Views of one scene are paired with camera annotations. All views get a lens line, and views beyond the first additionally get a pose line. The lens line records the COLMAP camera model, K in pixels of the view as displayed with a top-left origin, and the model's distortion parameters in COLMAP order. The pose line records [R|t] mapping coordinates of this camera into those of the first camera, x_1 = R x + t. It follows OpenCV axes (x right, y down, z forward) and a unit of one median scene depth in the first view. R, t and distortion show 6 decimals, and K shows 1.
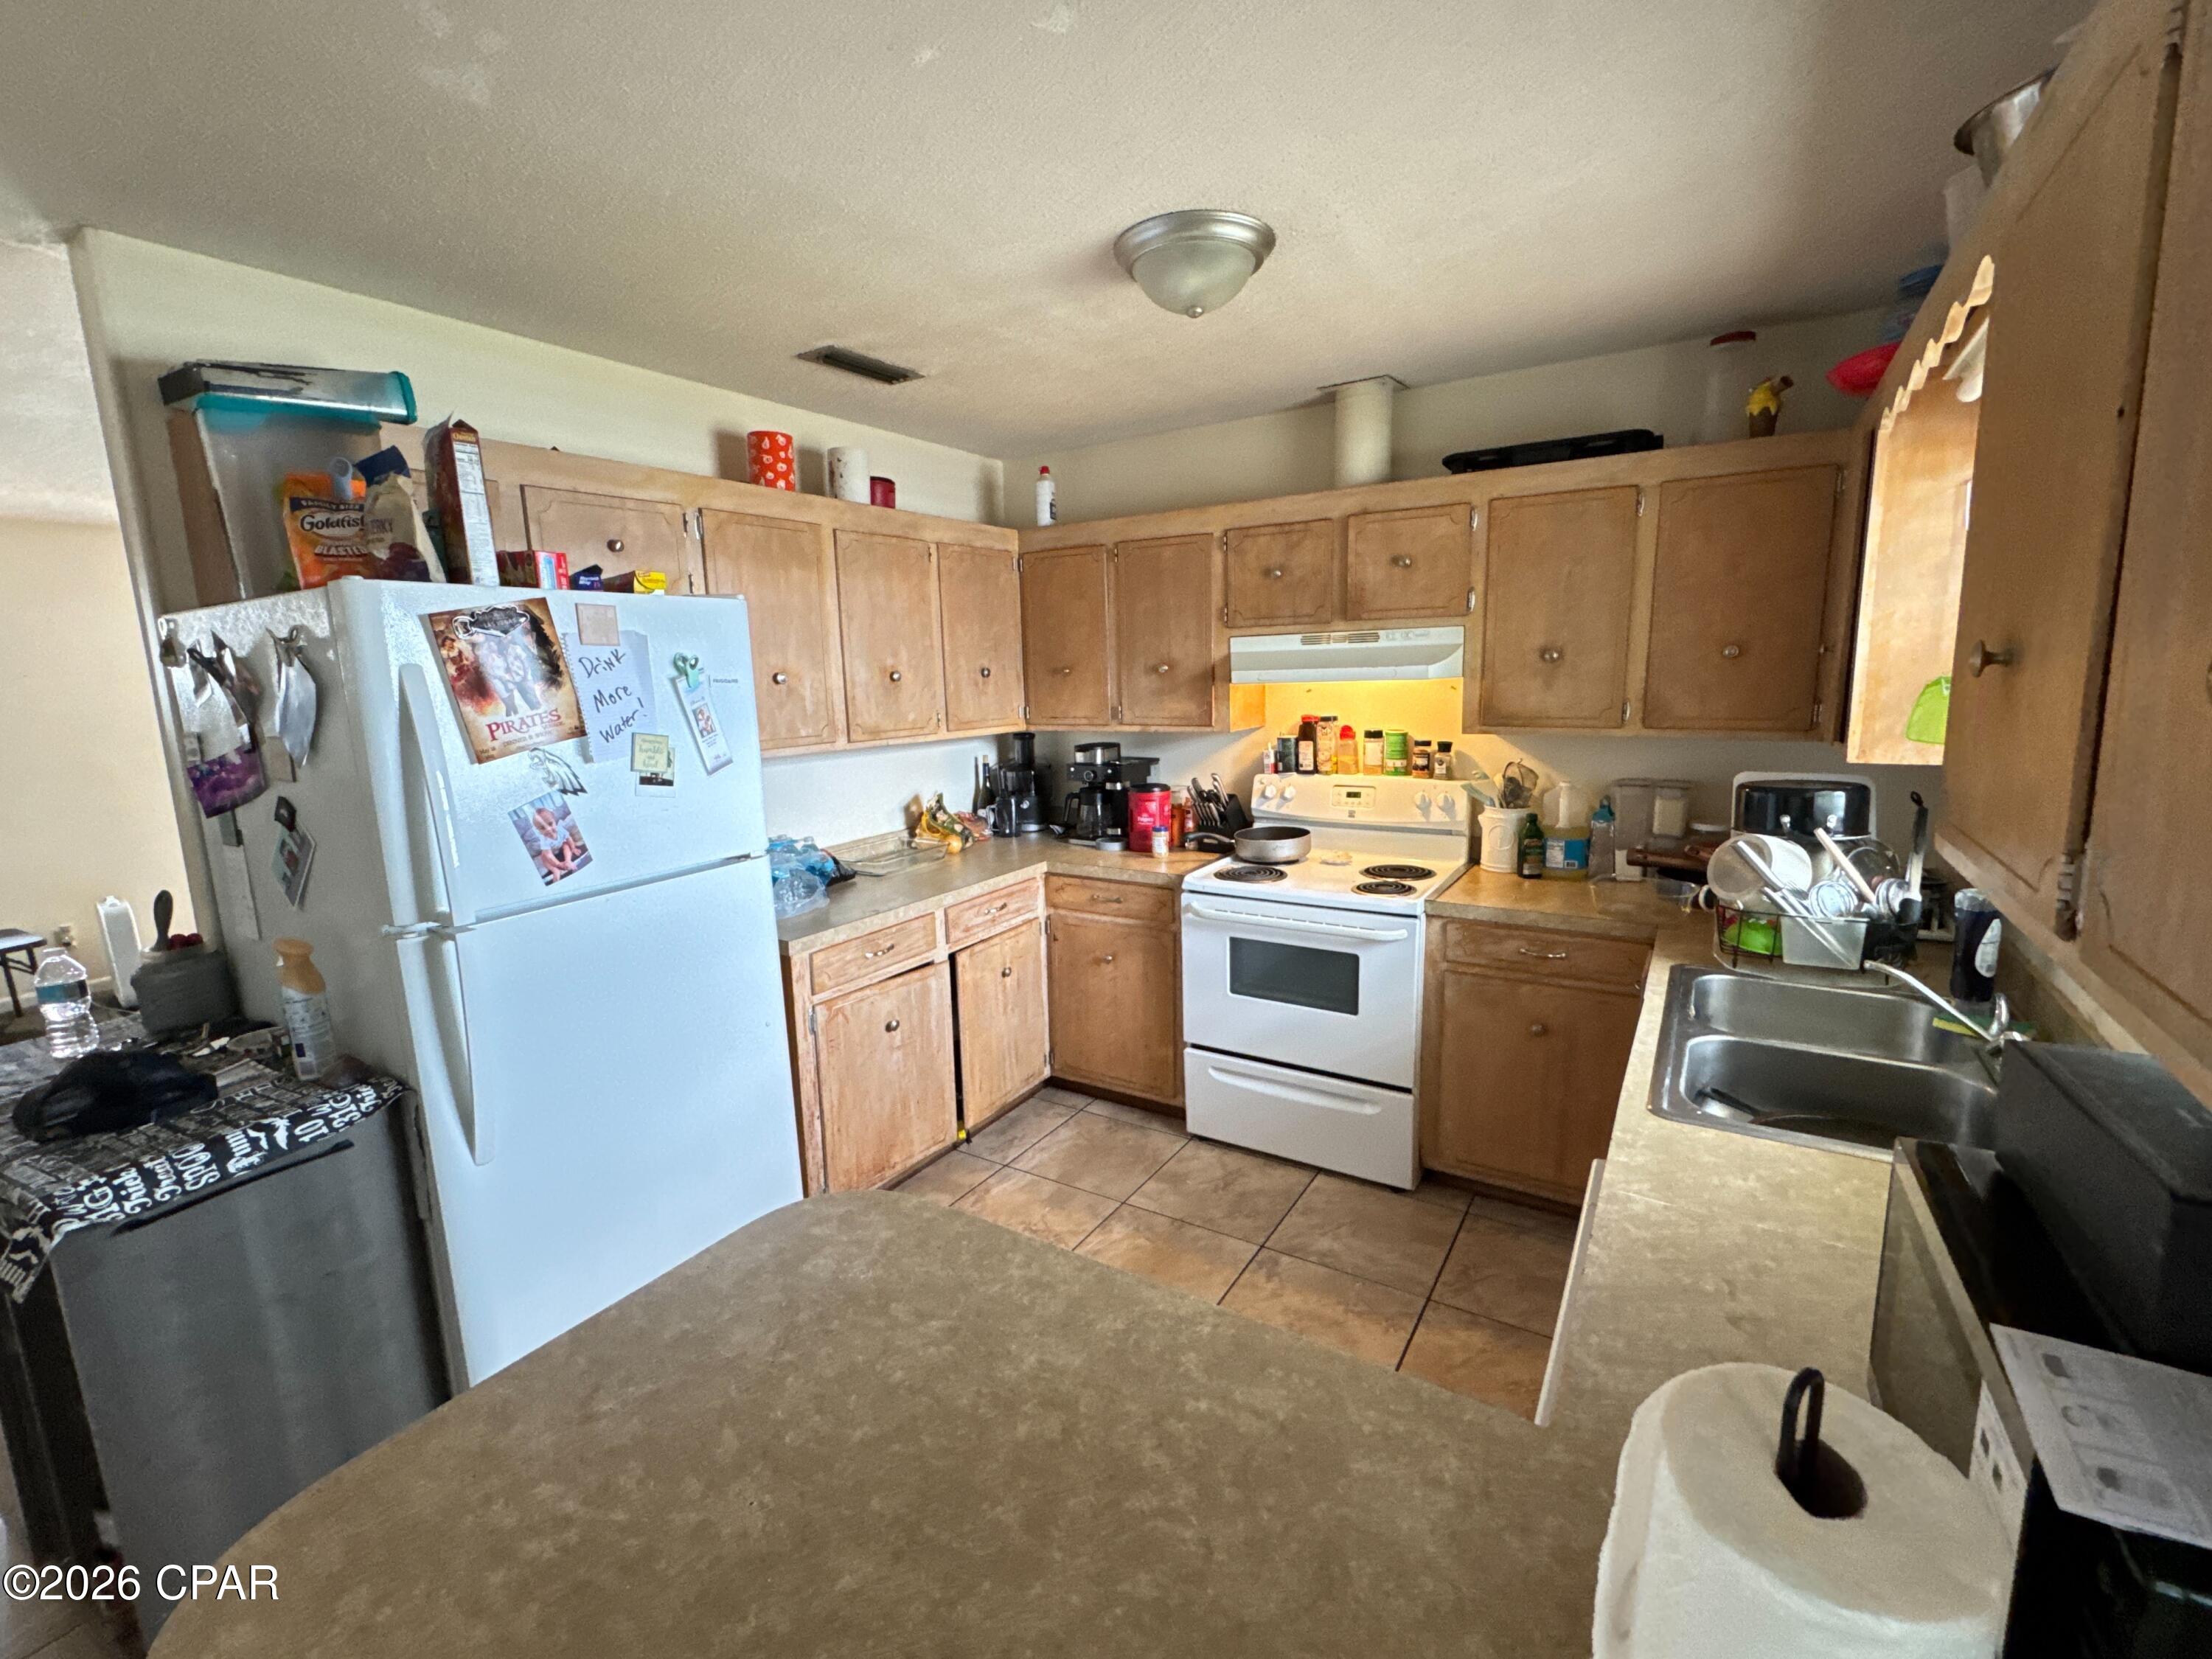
lens RADIAL K [[955.5, 0, 1106.0], [0, 955.5, 829.5], [0, 0, 1]] dist [-0.006248, 0.000076]
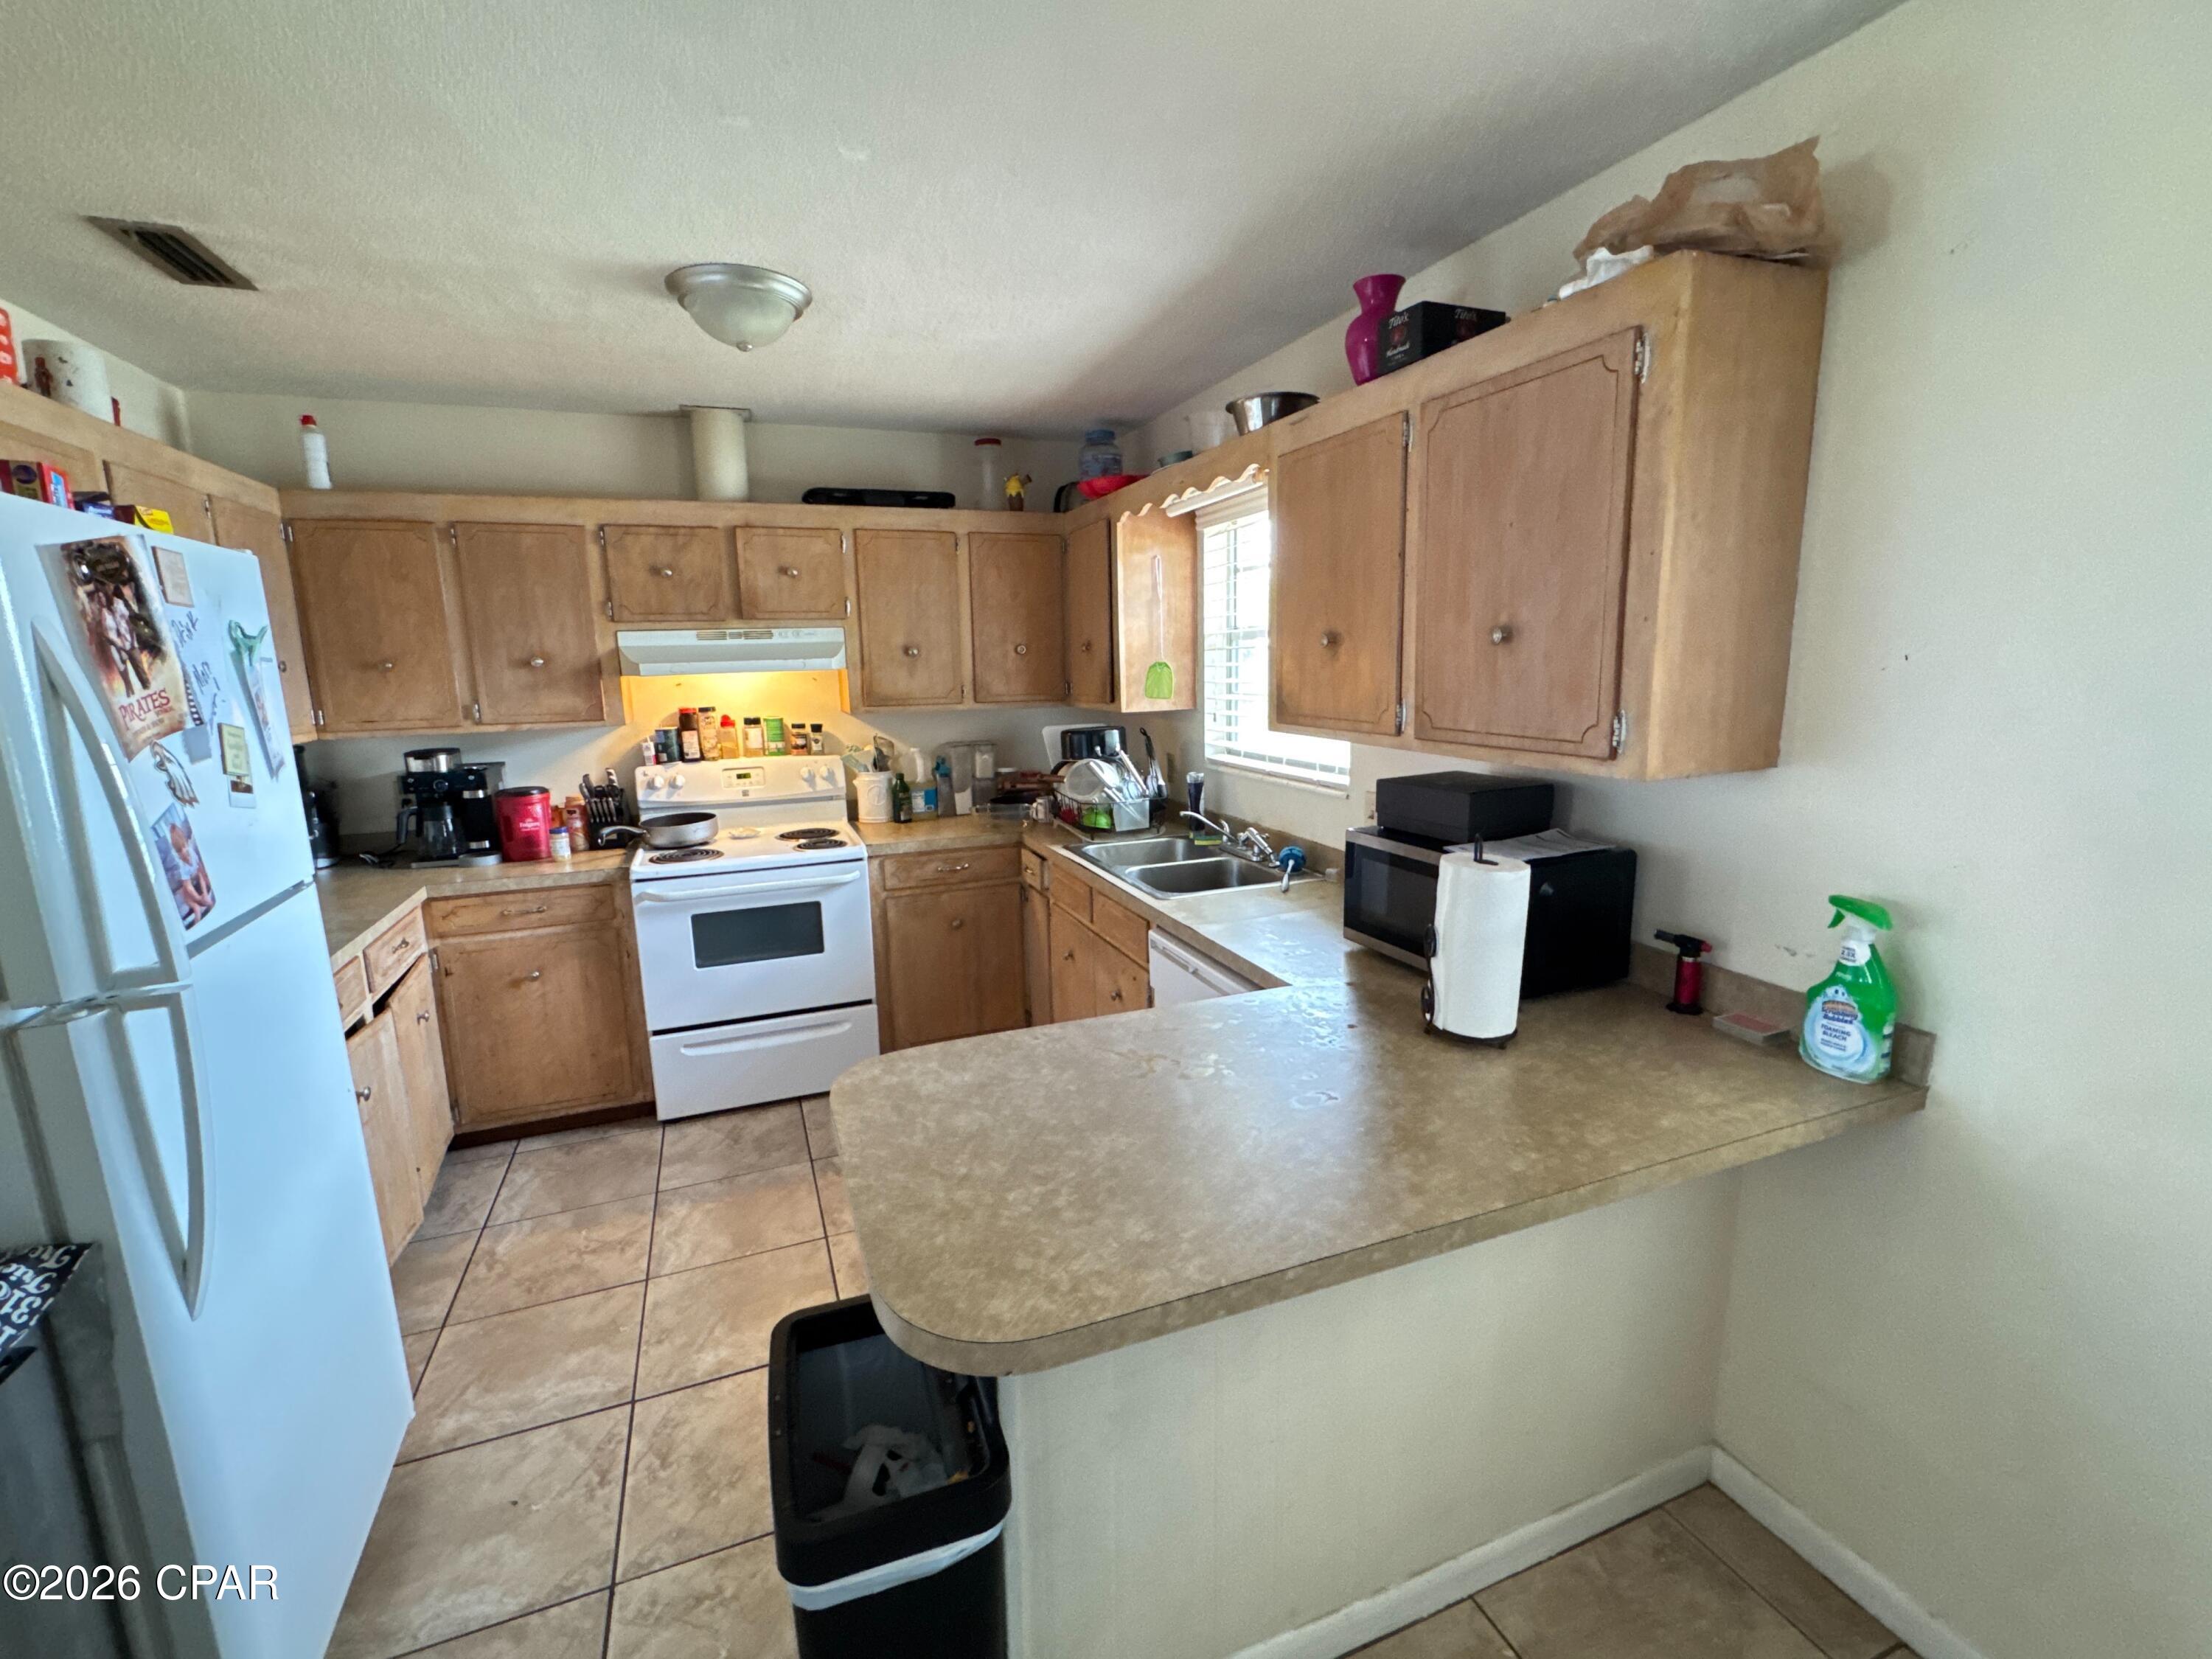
lens RADIAL K [[955.5, 0, 1106.0], [0, 955.5, 829.5], [0, 0, 1]] dist [-0.006248, 0.000076]
pose [[0.590025, -0.130977, 0.796691, -0.413969], [0.141935, 0.988213, 0.057348, 0.023094], [-0.794812, 0.079242, 0.601660, -0.004214]]
